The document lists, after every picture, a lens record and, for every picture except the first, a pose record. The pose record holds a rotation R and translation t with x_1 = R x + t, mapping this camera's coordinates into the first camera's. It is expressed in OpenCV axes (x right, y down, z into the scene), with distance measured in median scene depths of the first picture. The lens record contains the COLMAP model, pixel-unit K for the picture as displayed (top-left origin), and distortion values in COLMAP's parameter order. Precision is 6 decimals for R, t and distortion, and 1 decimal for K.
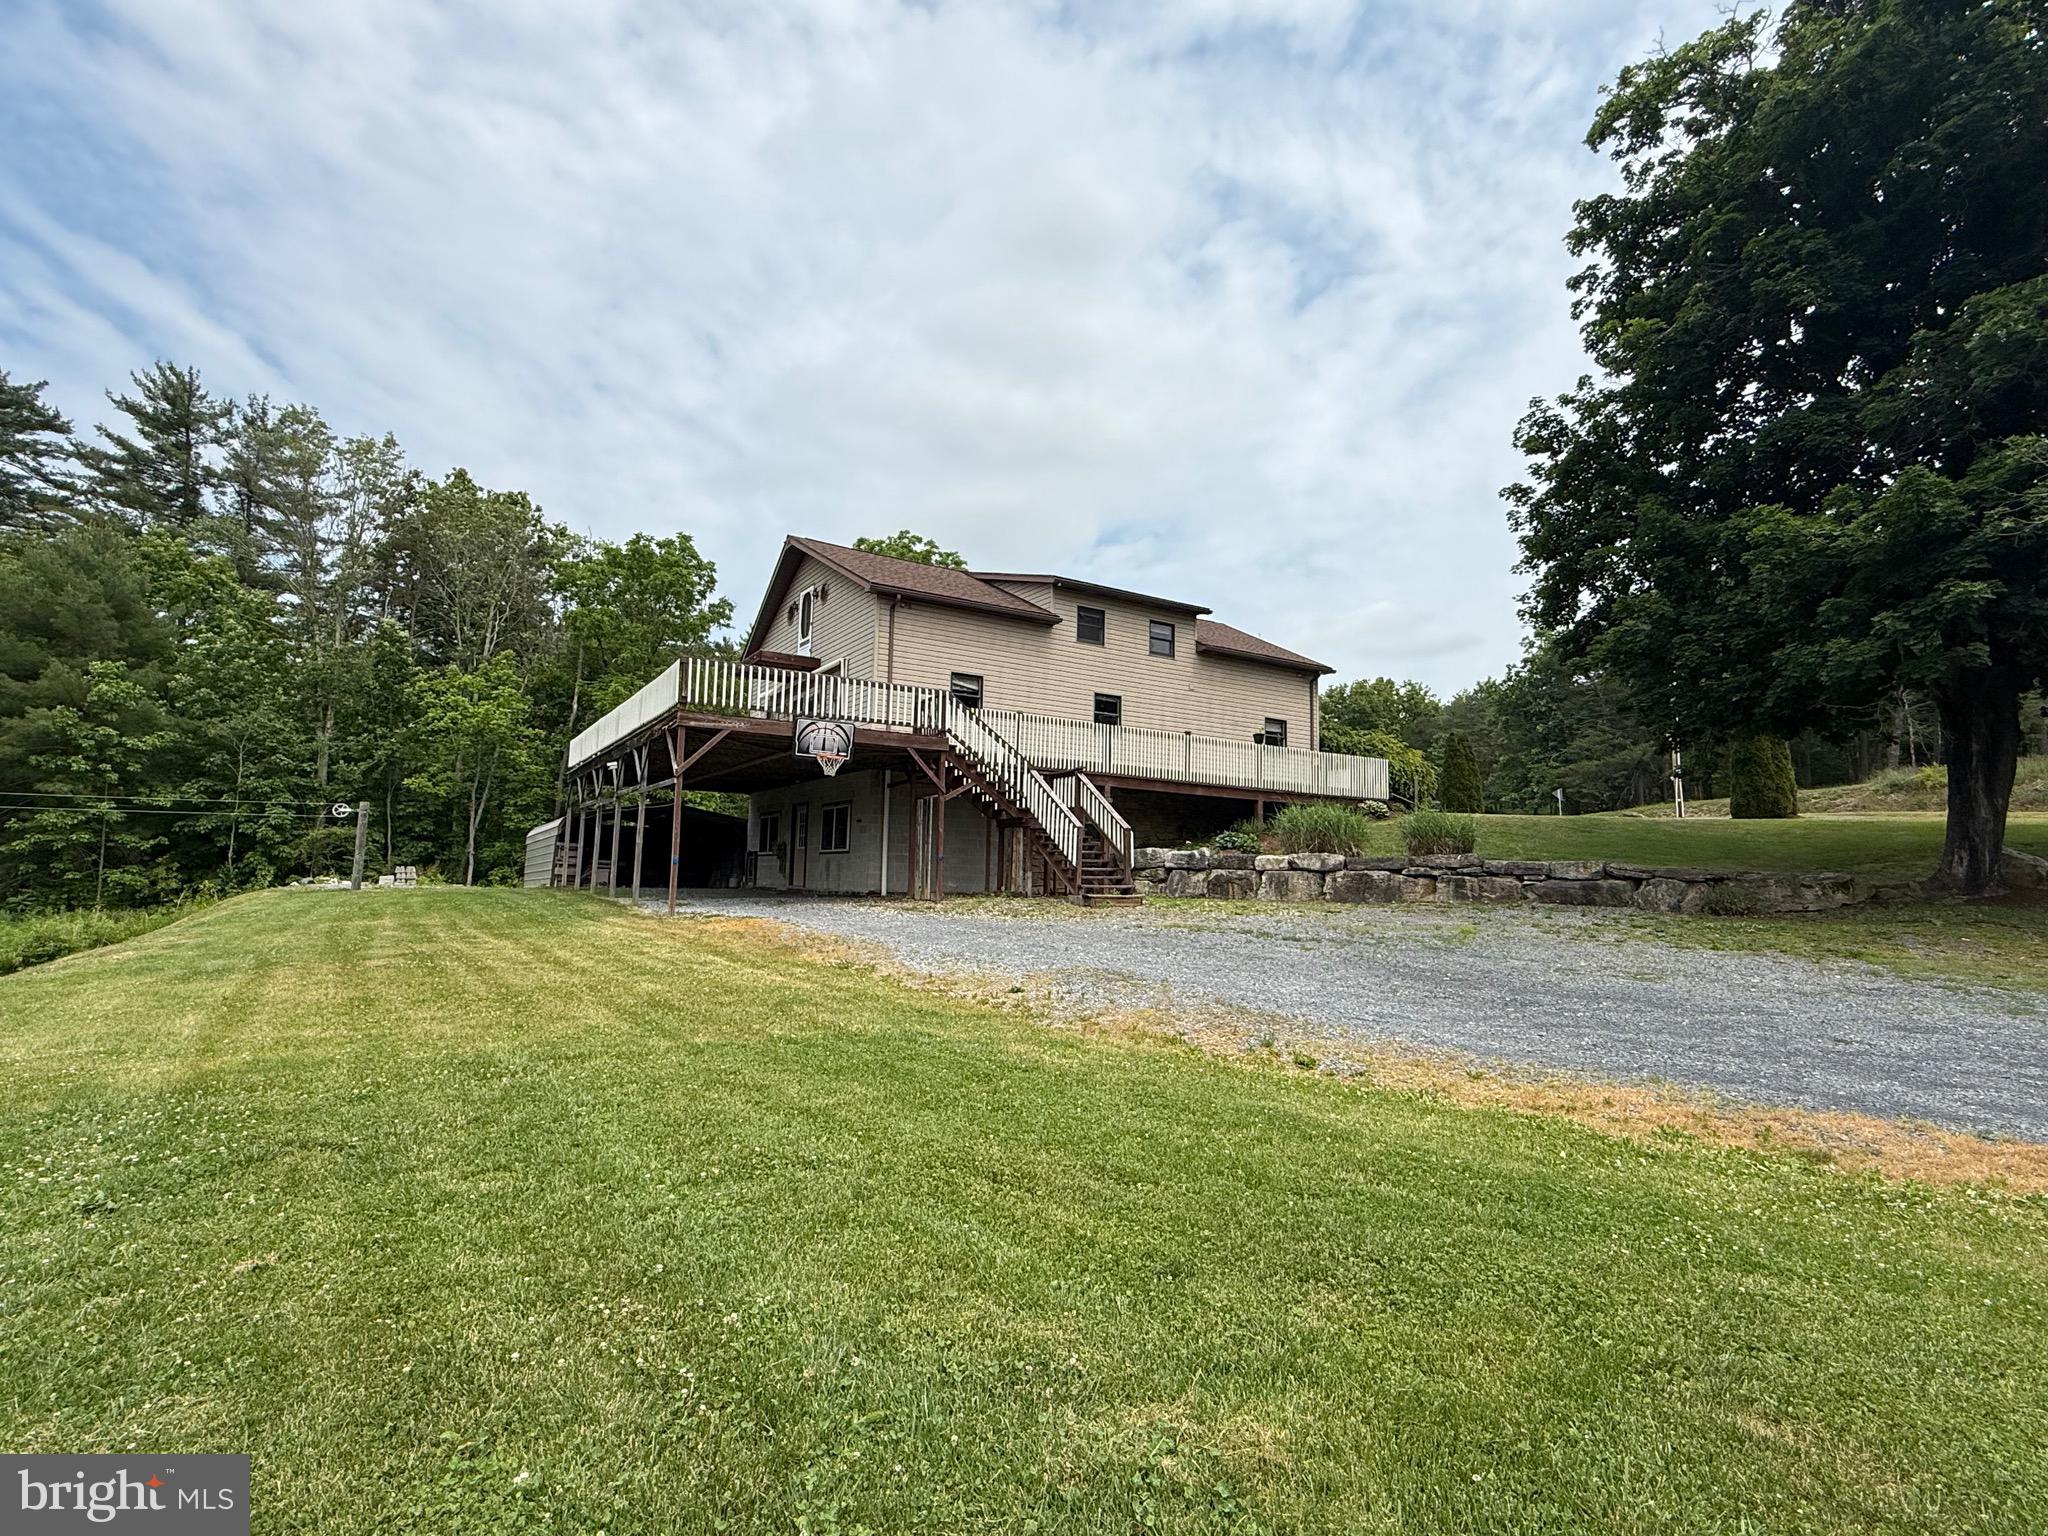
lens RADIAL K [[1012.4, 0, 1023.6], [0, 1012.4, 768.8], [0, 0, 1]] dist [0.000427, -0.001145]
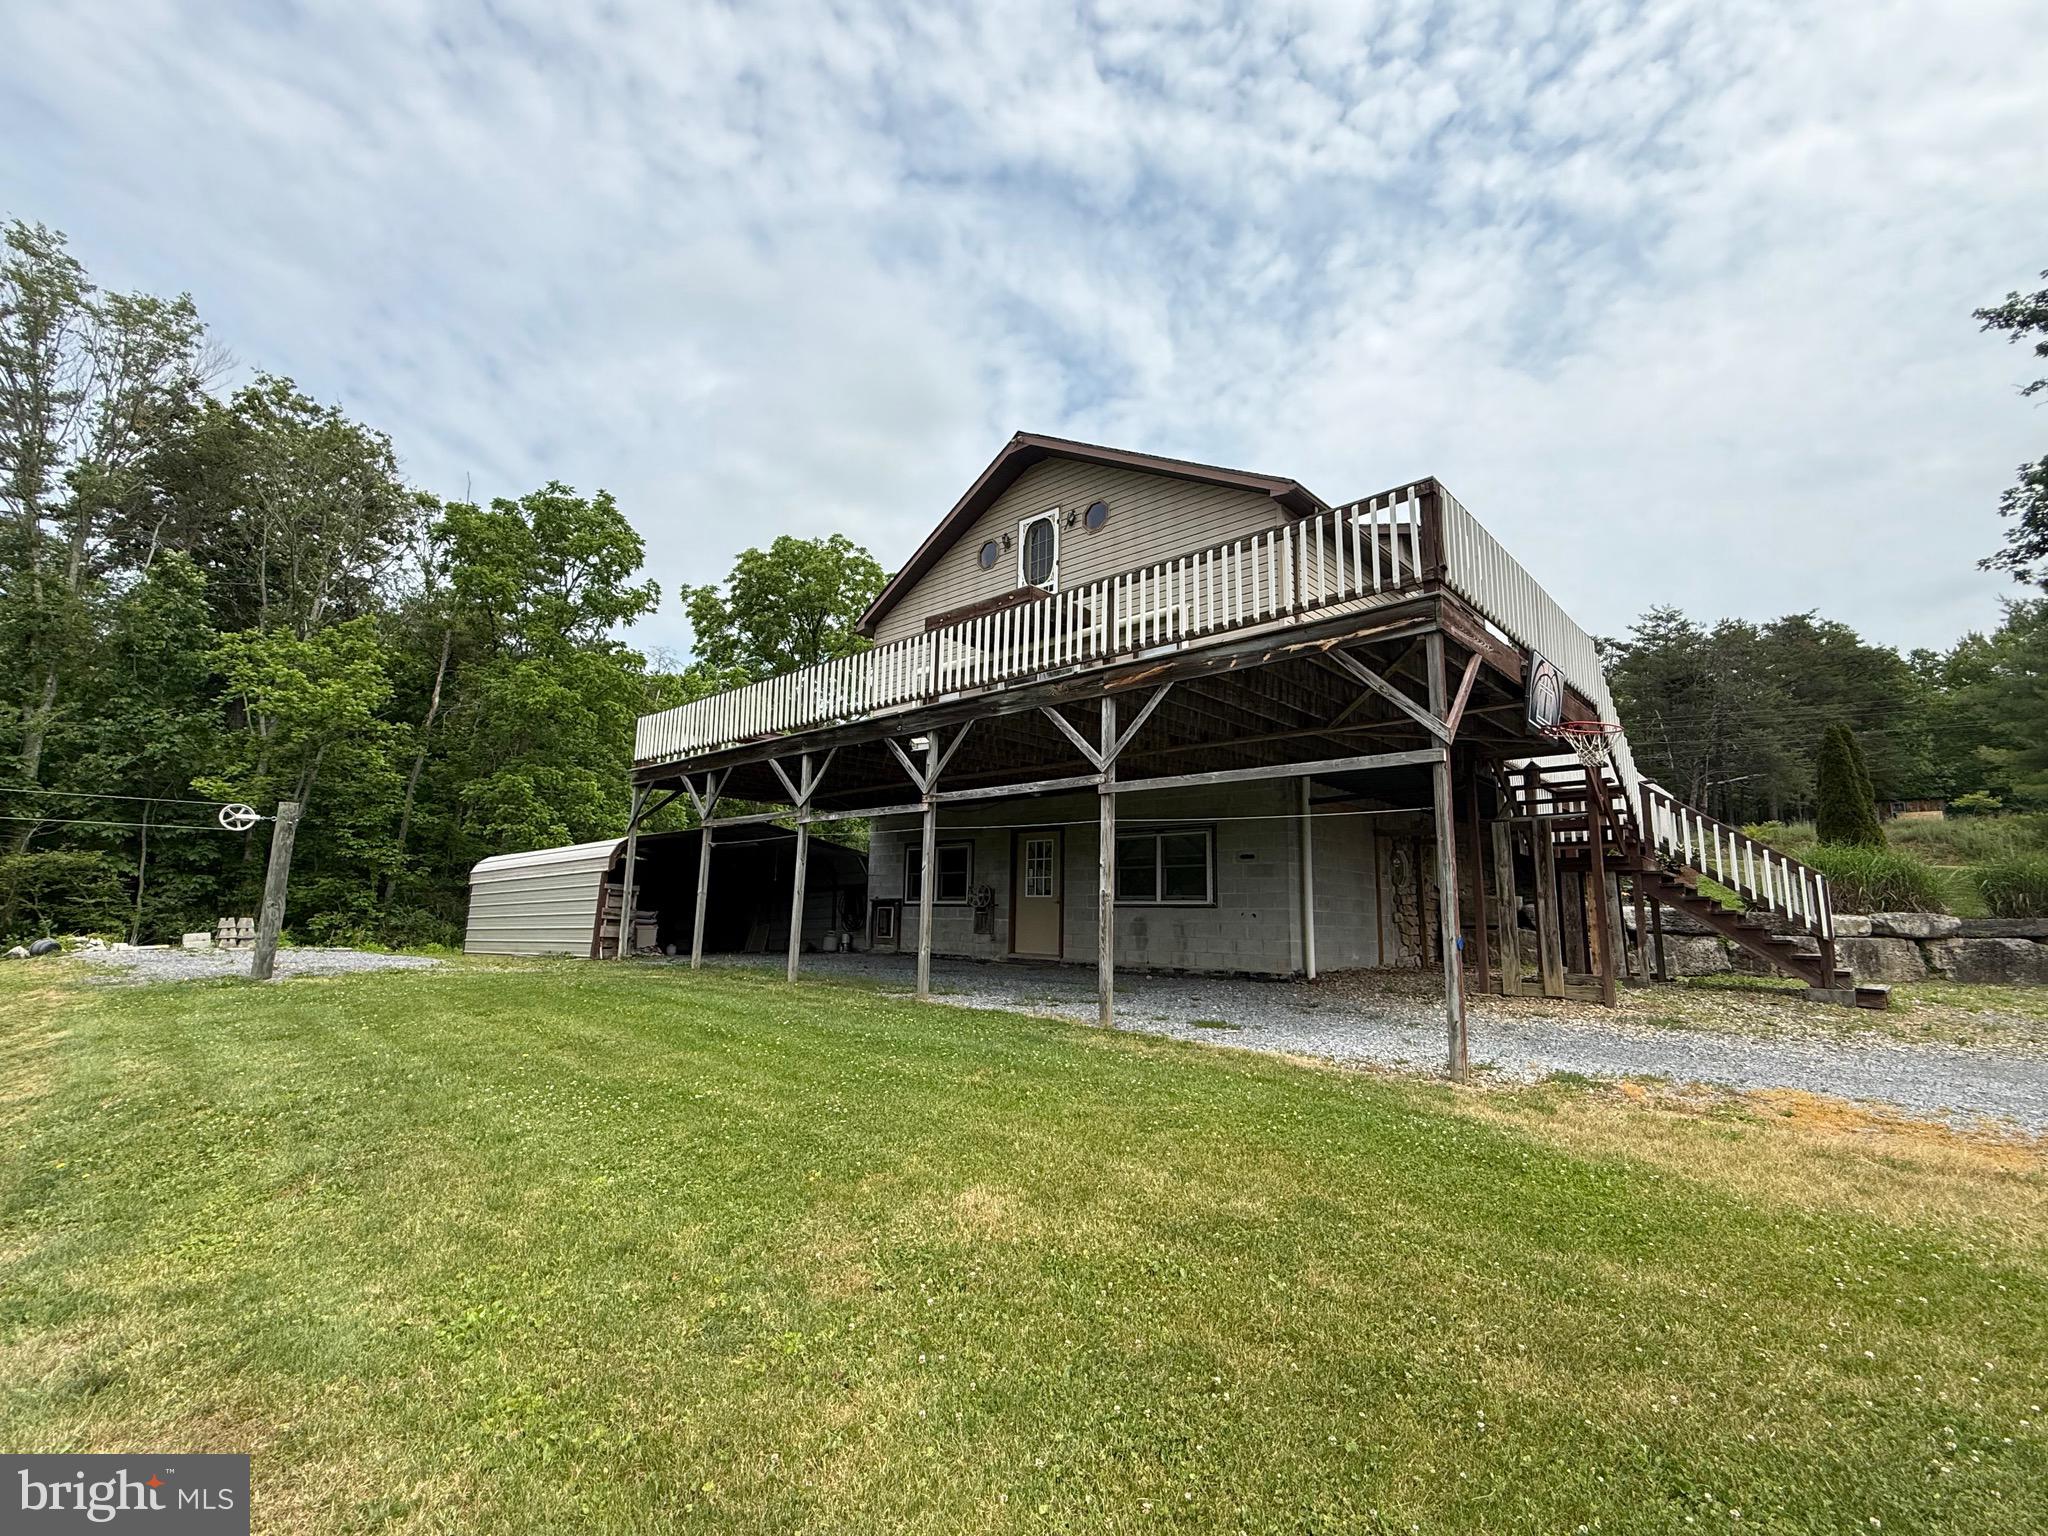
lens RADIAL K [[922.8, 0, 1048.8], [0, 922.8, 753.1], [0, 0, 1]] dist [-0.001567, -0.000211]
pose [[0.961953, 0.047295, 0.269089, -0.356360], [-0.029804, 0.997191, -0.068723, 0.024992], [-0.271584, 0.058088, 0.960660, 0.395081]]
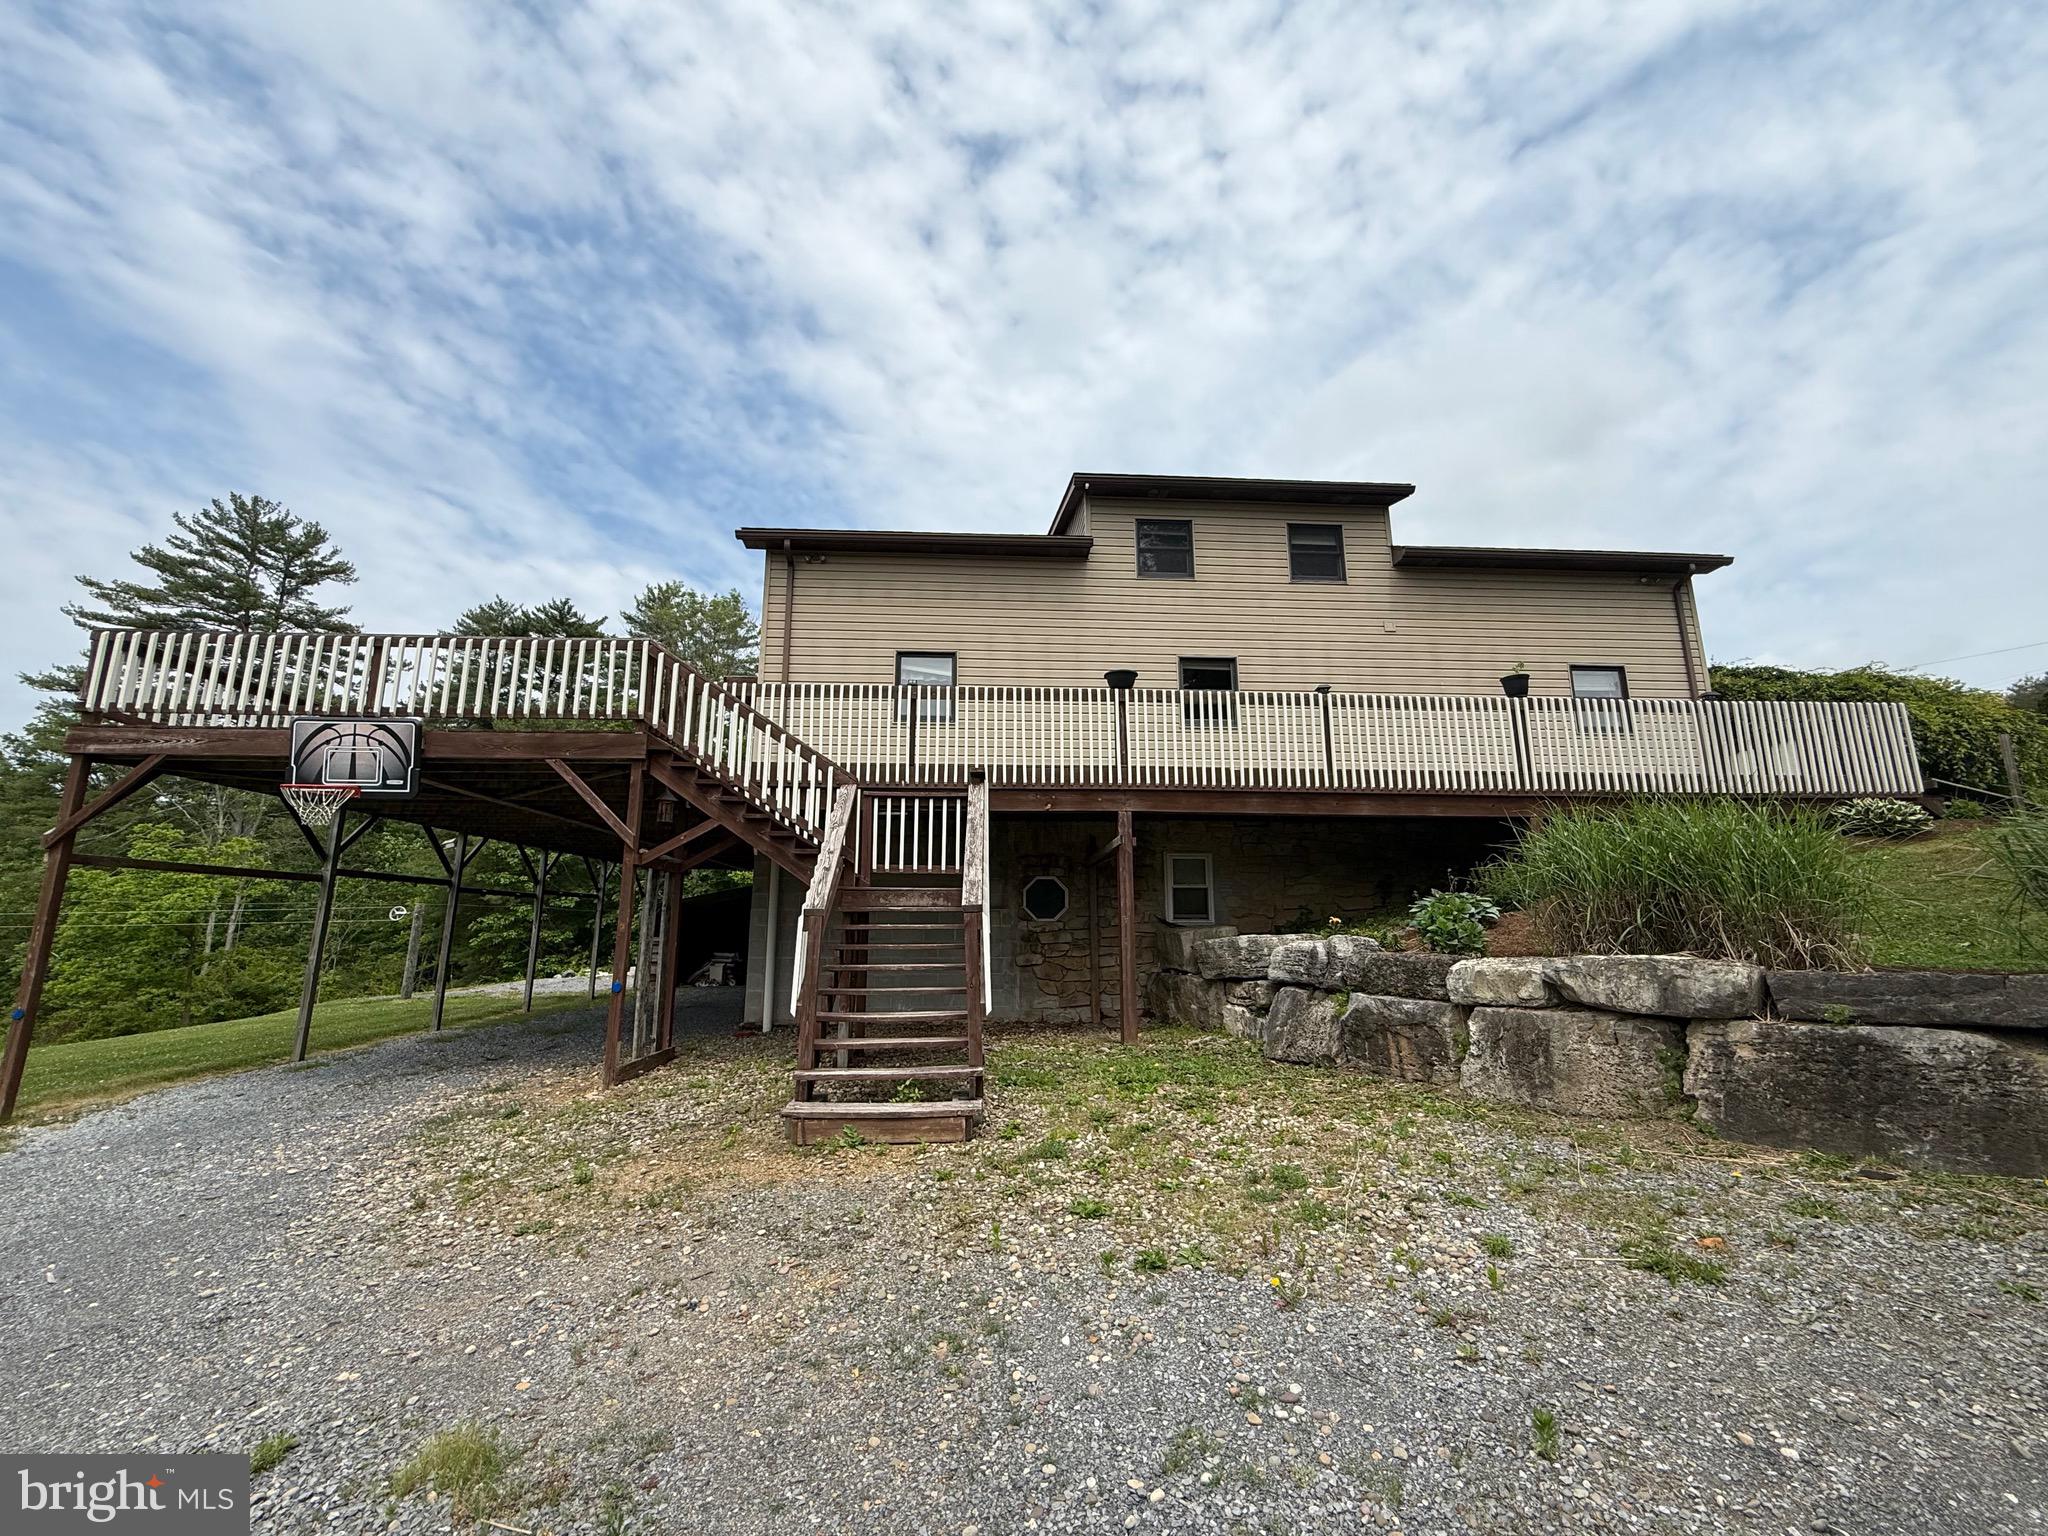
lens RADIAL K [[820.2, 0, 1017.3], [0, 820.2, 767.9], [0, 0, 1]] dist [0.000739, 0.000246]
pose [[0.881082, -0.117560, -0.458121, 0.180487], [0.073953, 0.990946, -0.112060, 0.030128], [0.467146, 0.064855, 0.881798, 0.509143]]
